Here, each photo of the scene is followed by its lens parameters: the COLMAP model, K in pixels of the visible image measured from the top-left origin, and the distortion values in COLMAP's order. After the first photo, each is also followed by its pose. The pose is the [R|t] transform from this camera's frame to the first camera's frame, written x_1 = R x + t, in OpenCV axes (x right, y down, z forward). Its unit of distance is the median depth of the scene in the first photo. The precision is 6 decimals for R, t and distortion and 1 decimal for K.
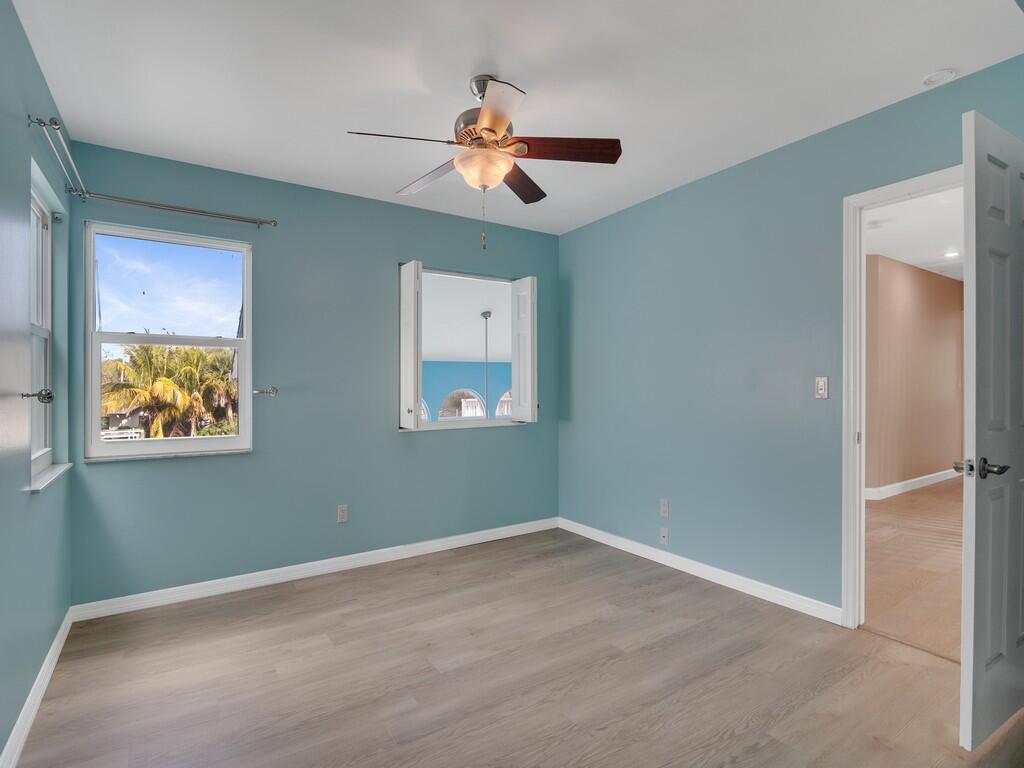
lens RADIAL K [[519.5, 0, 506.4], [0, 519.5, 385.2], [0, 0, 1]] dist [-0.007364, -0.001052]
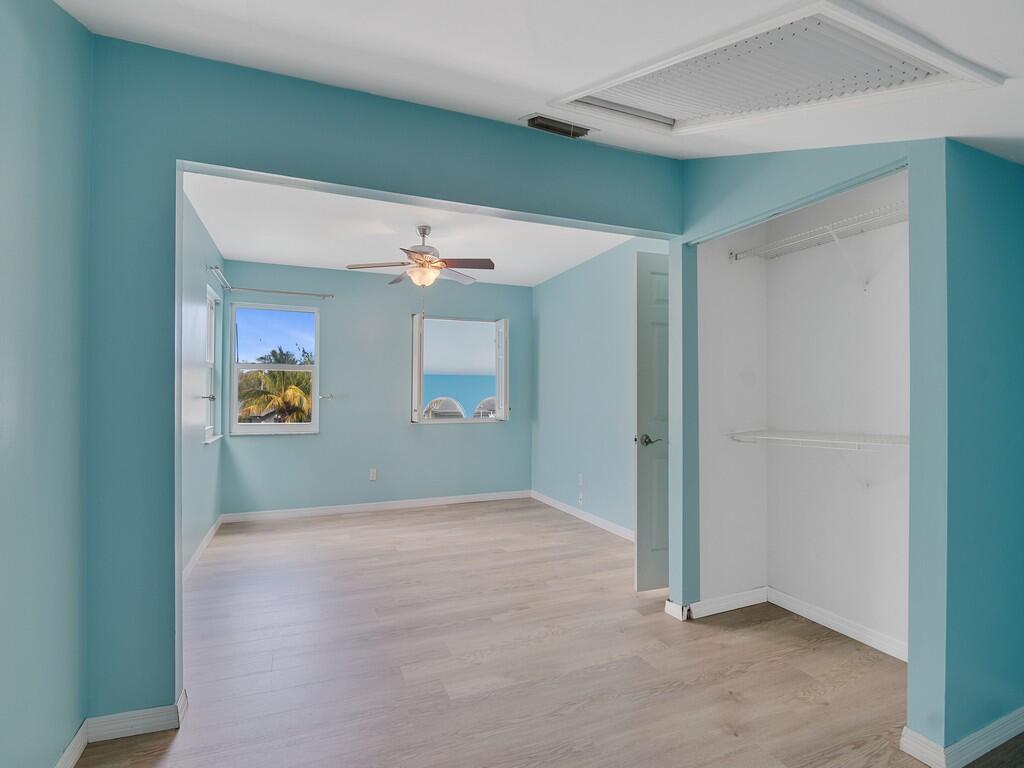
lens RADIAL K [[519.5, 0, 515.0], [0, 519.5, 384.2], [0, 0, 1]] dist [-0.007364, -0.001052]
pose [[0.982082, 0.000748, -0.188454, 0.509326], [-0.003897, 0.999859, -0.016339, -0.006375], [0.188415, 0.016780, 0.981946, -0.597128]]
